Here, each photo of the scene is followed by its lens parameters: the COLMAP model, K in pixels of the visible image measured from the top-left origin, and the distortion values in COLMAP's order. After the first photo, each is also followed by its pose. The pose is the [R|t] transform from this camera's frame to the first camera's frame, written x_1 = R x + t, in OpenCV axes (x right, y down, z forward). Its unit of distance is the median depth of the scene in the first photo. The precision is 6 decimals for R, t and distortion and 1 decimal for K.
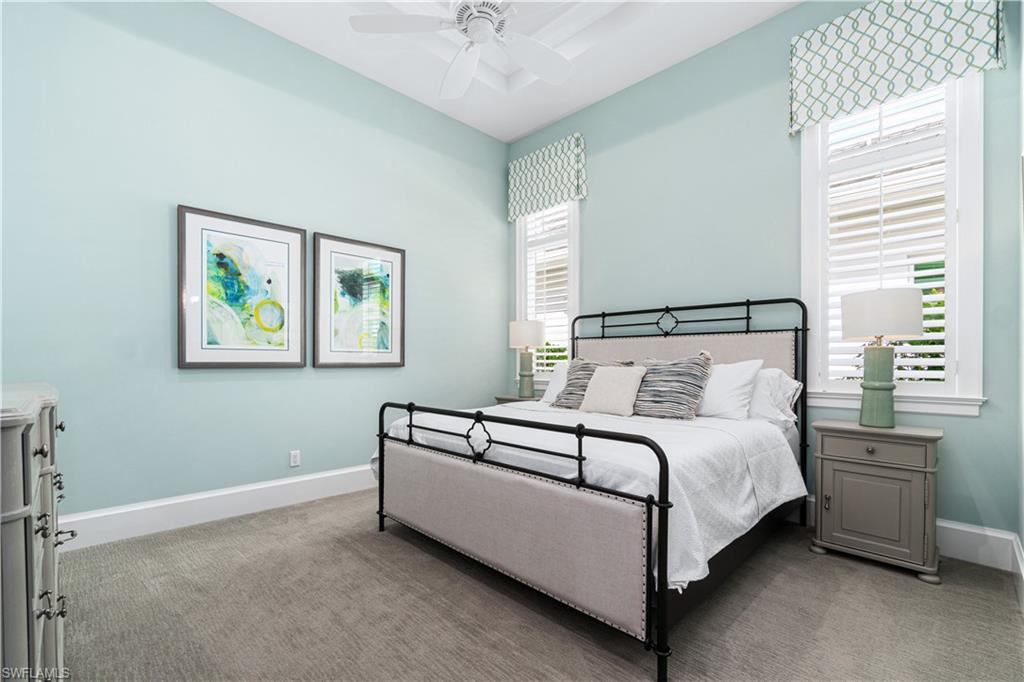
lens RADIAL K [[444.0, 0, 535.0], [0, 444.0, 362.2], [0, 0, 1]] dist [-0.000221, -0.001671]
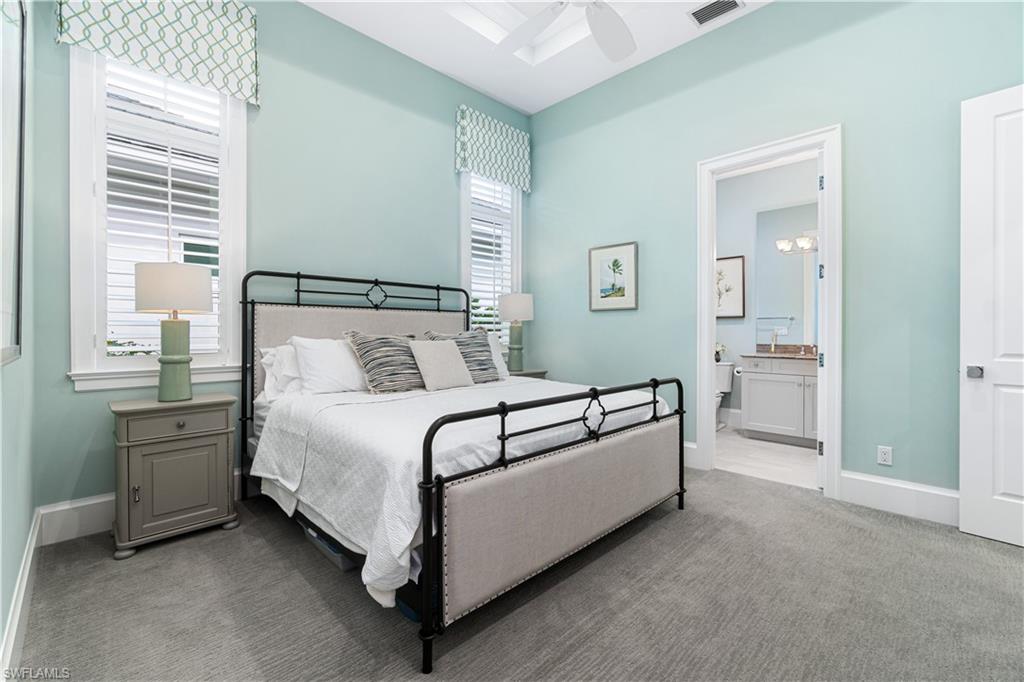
lens RADIAL K [[444.0, 0, 513.3], [0, 444.0, 335.8], [0, 0, 1]] dist [-0.000221, -0.001671]
pose [[0.026203, -0.007294, 0.999630, -0.592293], [0.007899, 0.999944, 0.007089, -0.005636], [-0.999625, 0.007711, 0.026259, 0.620248]]
